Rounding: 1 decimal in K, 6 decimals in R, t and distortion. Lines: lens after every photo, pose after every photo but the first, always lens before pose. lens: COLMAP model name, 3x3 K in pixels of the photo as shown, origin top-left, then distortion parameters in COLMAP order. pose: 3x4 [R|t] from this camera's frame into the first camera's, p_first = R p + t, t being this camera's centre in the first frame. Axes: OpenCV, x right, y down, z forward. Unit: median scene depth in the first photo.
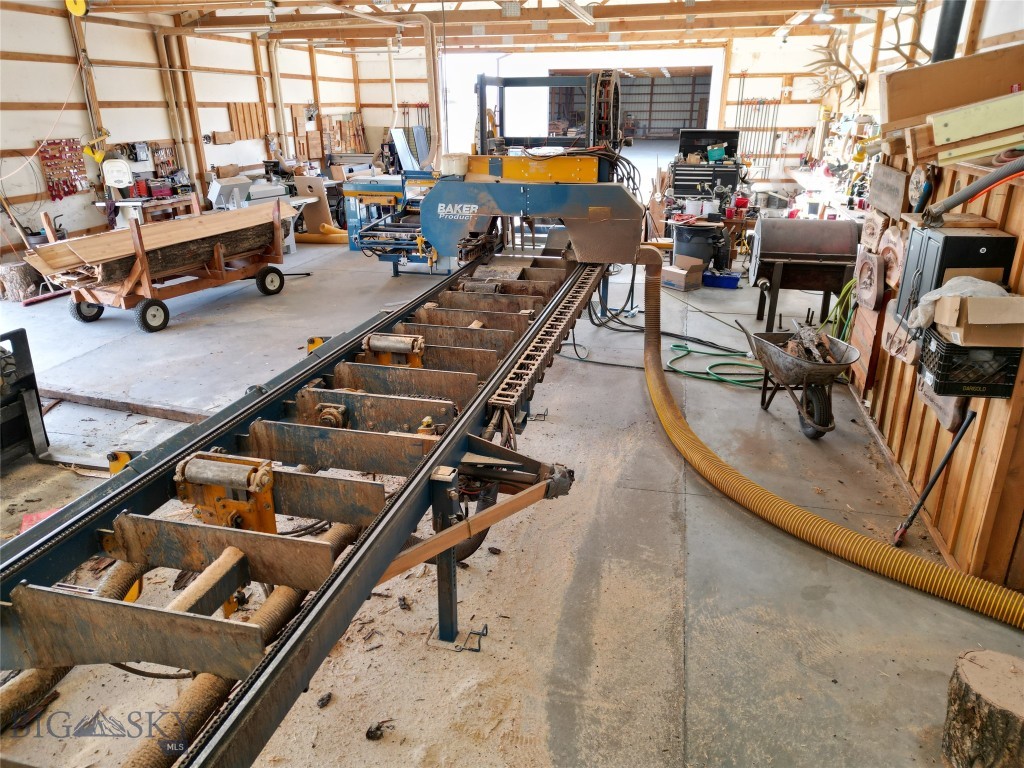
lens RADIAL K [[718.5, 0, 509.2], [0, 718.5, 380.9], [0, 0, 1]] dist [0.048052, -0.028461]
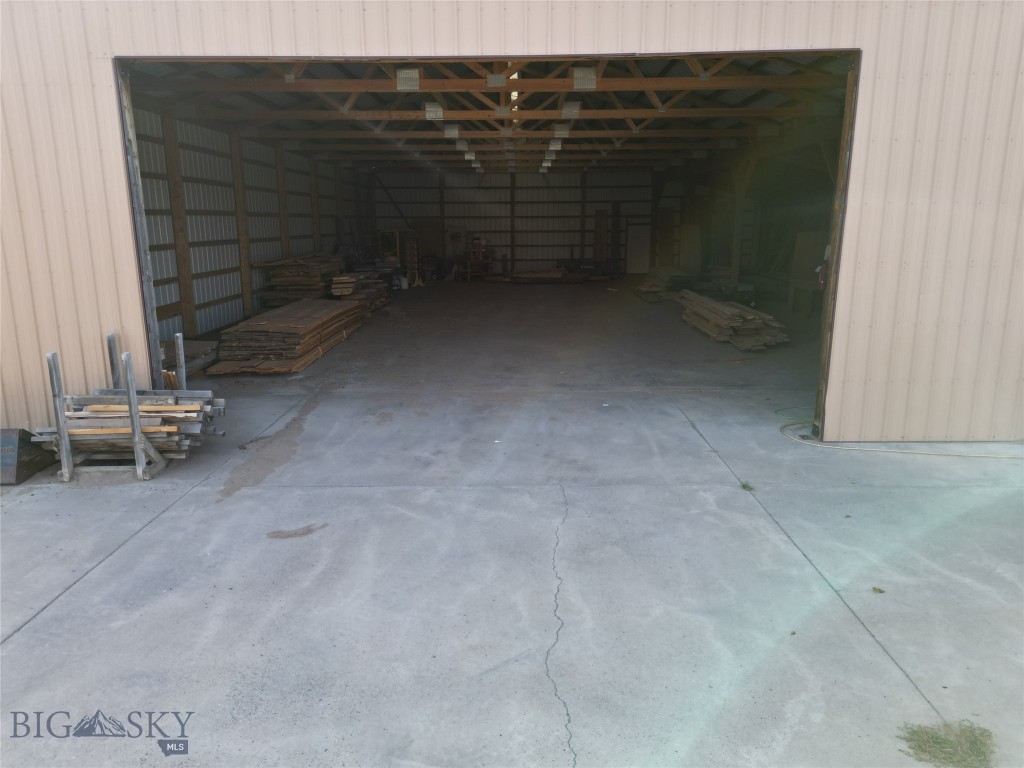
lens RADIAL K [[718.5, 0, 512.3], [0, 718.5, 385.2], [0, 0, 1]] dist [0.048052, -0.028461]
pose [[0.977935, -0.049508, 0.202960, 0.359037], [0.077871, 0.987884, -0.134240, -0.858958], [-0.193855, 0.147082, 0.969942, 2.270151]]
